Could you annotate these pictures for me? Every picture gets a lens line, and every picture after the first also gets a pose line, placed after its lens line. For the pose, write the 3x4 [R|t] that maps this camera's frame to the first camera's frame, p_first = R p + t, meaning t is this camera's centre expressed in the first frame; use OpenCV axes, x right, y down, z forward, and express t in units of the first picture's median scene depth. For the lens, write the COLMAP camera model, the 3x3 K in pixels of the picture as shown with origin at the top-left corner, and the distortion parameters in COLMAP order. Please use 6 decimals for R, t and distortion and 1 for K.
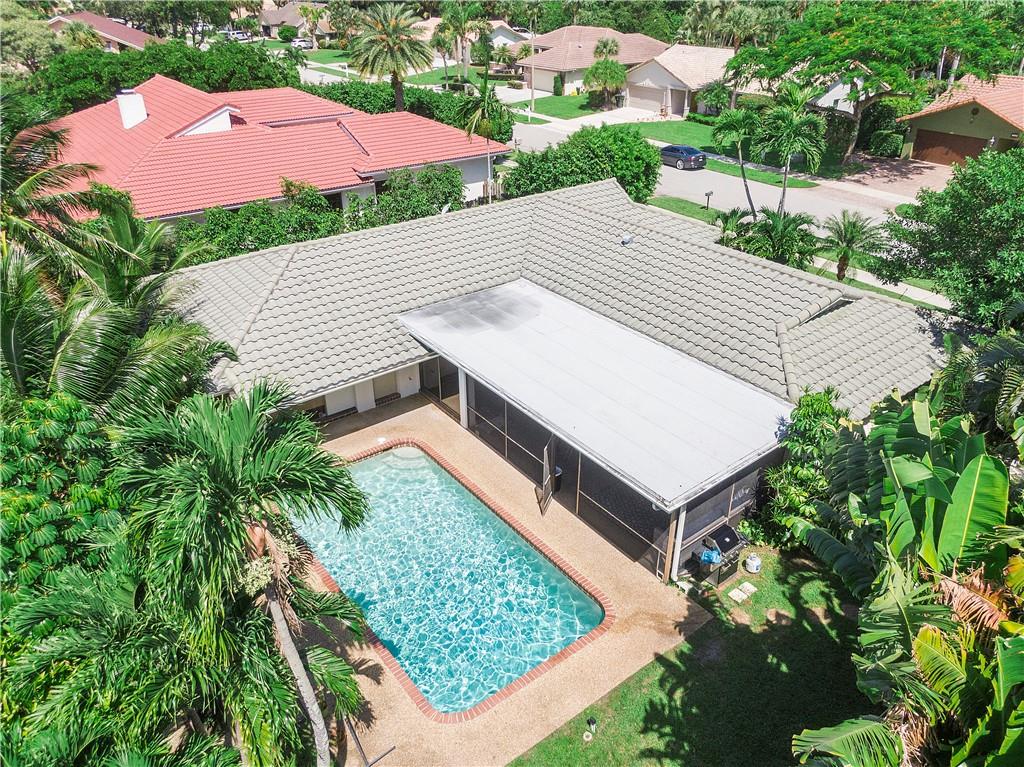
lens RADIAL K [[725.2, 0, 512.7], [0, 725.2, 382.9], [0, 0, 1]] dist [0.033300, -0.028991]
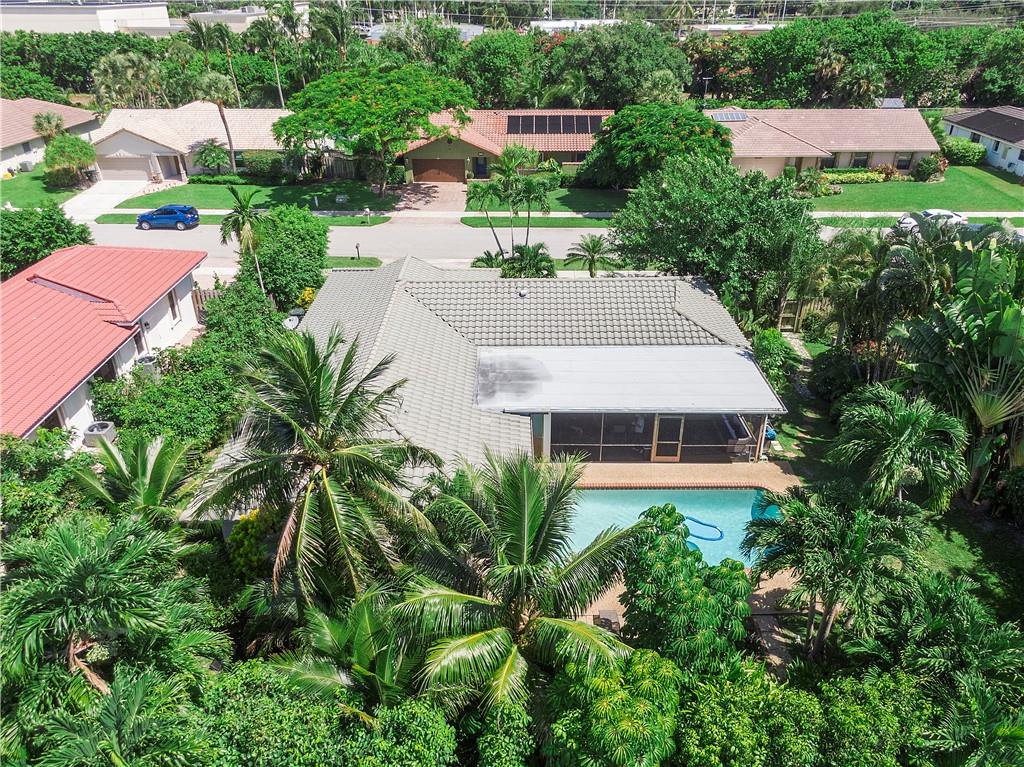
lens RADIAL K [[725.2, 0, 513.3], [0, 725.2, 385.8], [0, 0, 1]] dist [0.033300, -0.028991]
pose [[0.615844, -0.384101, 0.687897, -0.377278], [0.393112, 0.906467, 0.154207, -0.114324], [-0.682787, 0.175453, 0.709238, 0.038790]]
